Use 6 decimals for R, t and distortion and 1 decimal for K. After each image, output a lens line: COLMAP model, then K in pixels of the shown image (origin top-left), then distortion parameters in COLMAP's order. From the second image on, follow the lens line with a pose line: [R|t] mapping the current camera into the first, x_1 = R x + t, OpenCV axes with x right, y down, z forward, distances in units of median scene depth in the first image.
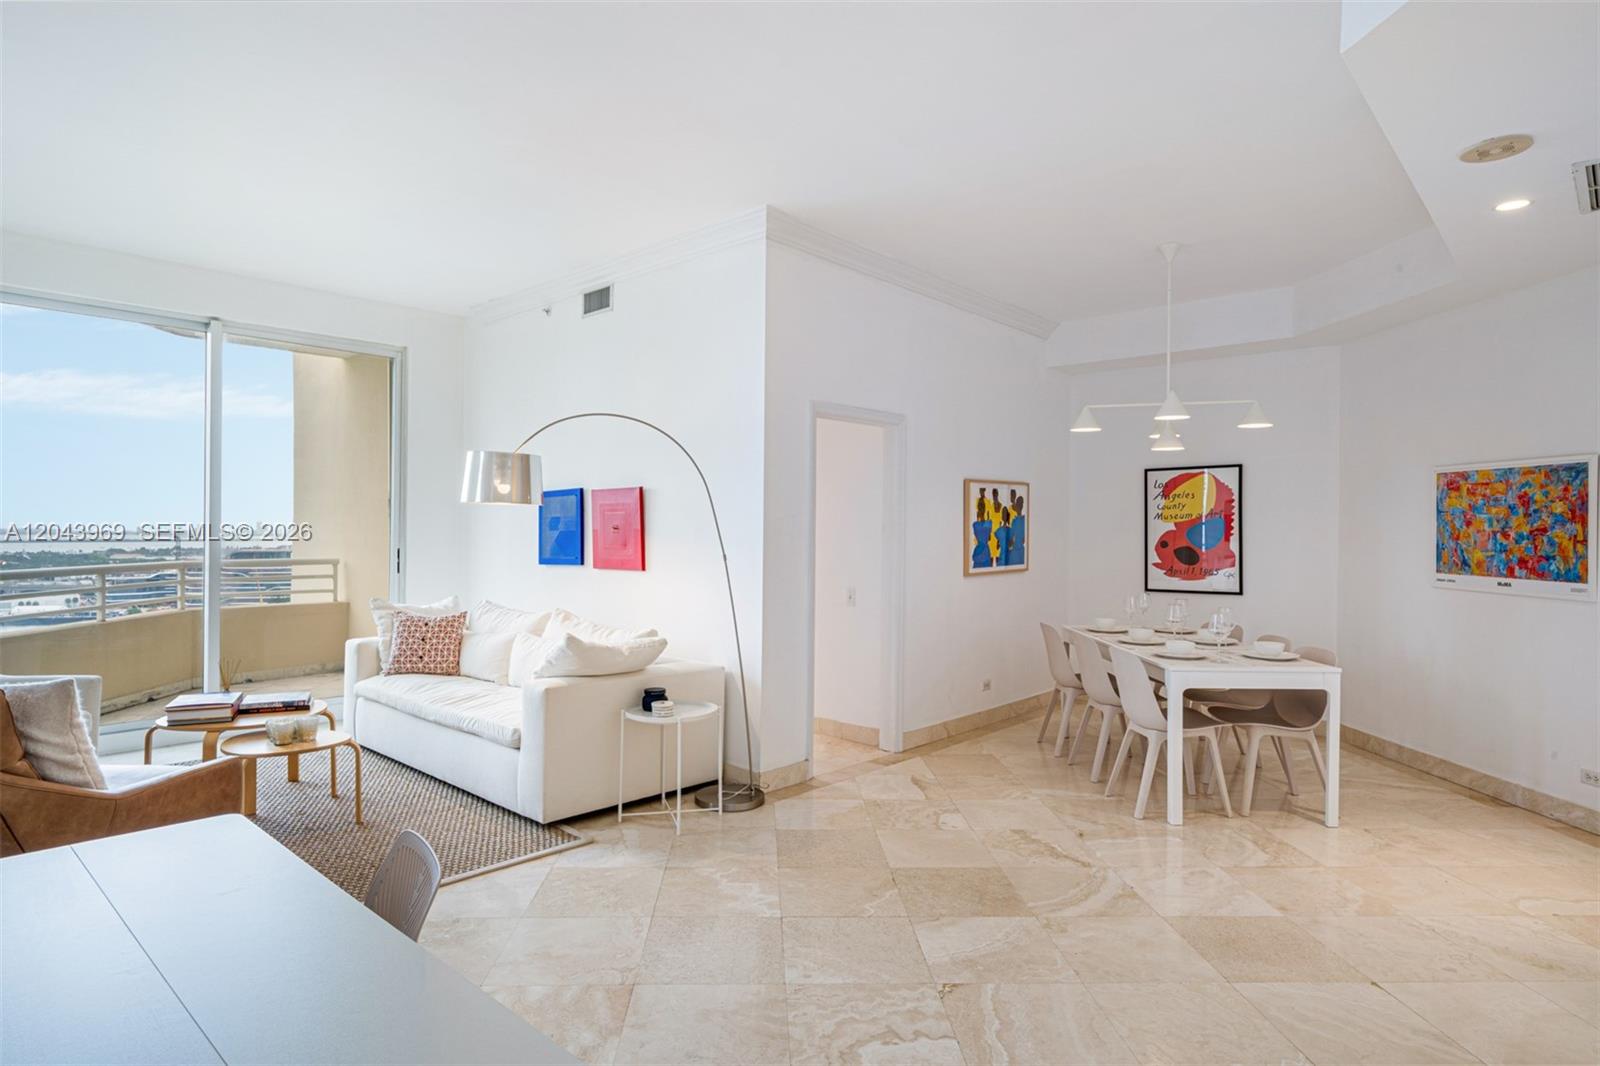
lens RADIAL K [[911.0, 0, 800.0], [0, 911.0, 533.0], [0, 0, 1]] dist [-0.002158, -0.000756]
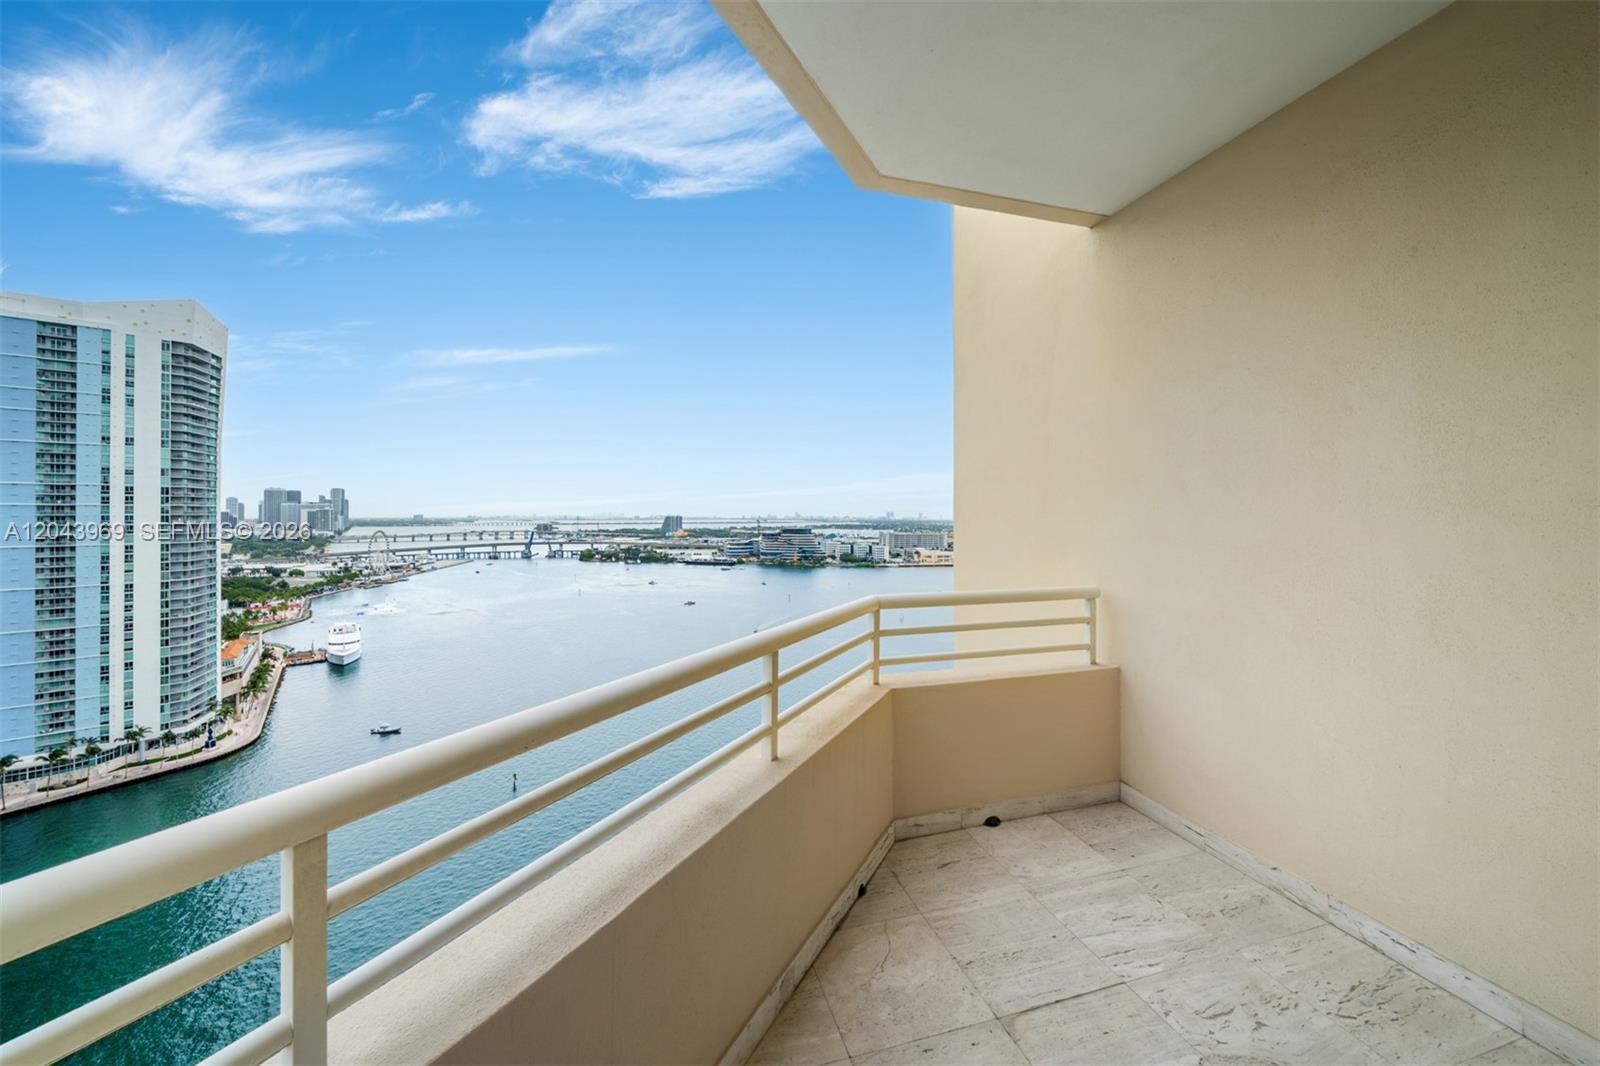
lens RADIAL K [[572.7, 0, 797.9], [0, 572.7, 522.2], [0, 0, 1]] dist [0.000355, -0.000070]
pose [[0.862965, -0.001270, -0.505261, -0.489008], [0.005958, 0.999953, 0.007663, -0.016048], [0.505228, -0.009624, 0.862932, 0.609830]]
